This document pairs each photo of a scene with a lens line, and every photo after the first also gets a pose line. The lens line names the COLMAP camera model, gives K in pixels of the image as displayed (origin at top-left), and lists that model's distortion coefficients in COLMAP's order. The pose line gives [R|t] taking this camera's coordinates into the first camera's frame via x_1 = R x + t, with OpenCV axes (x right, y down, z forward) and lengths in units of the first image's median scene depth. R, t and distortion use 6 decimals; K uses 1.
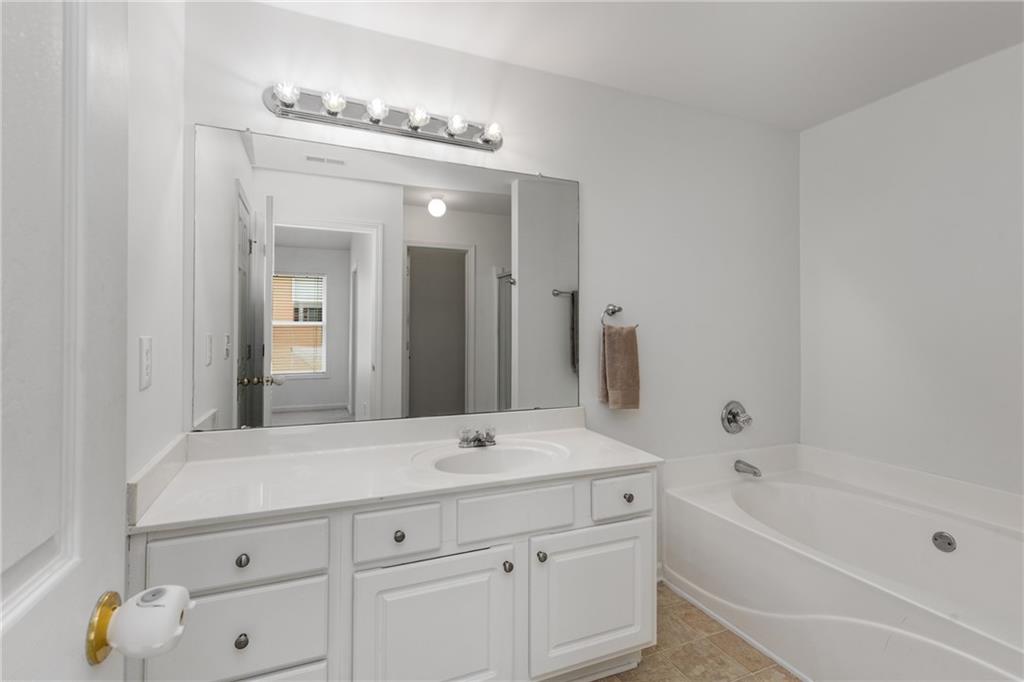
lens RADIAL K [[464.8, 0, 515.3], [0, 464.8, 339.1], [0, 0, 1]] dist [0.004843, 0.000351]
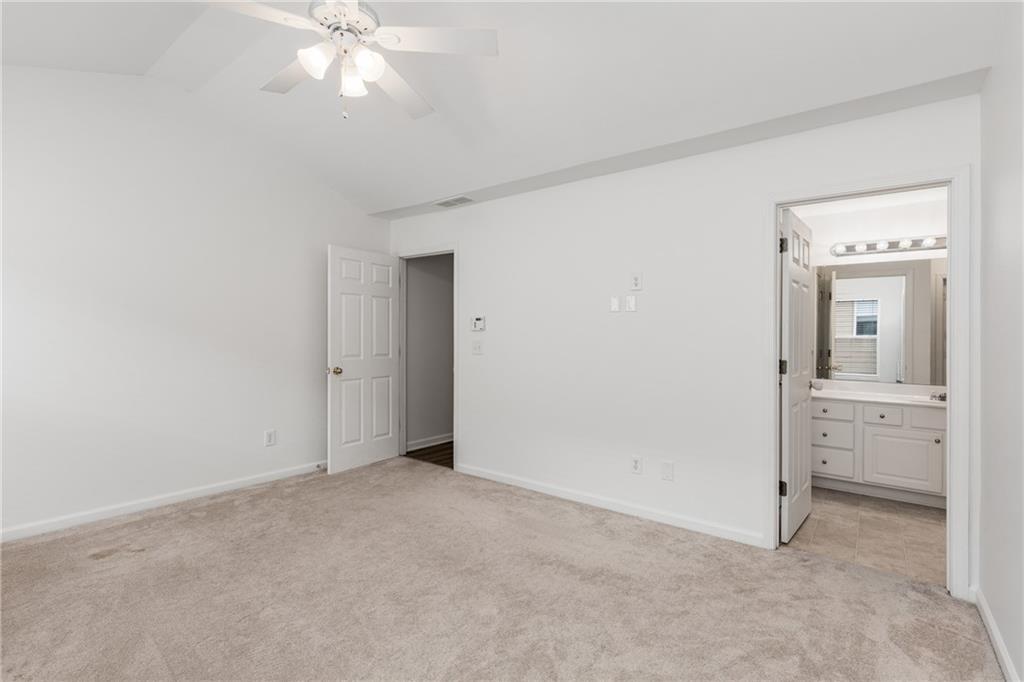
lens RADIAL K [[464.8, 0, 515.3], [0, 464.8, 339.1], [0, 0, 1]] dist [0.004843, 0.000351]
pose [[0.487290, -0.007381, -0.873209, 0.819098], [-0.017496, 0.999681, -0.018214, 0.034081], [0.873065, 0.024153, 0.487005, -1.681172]]
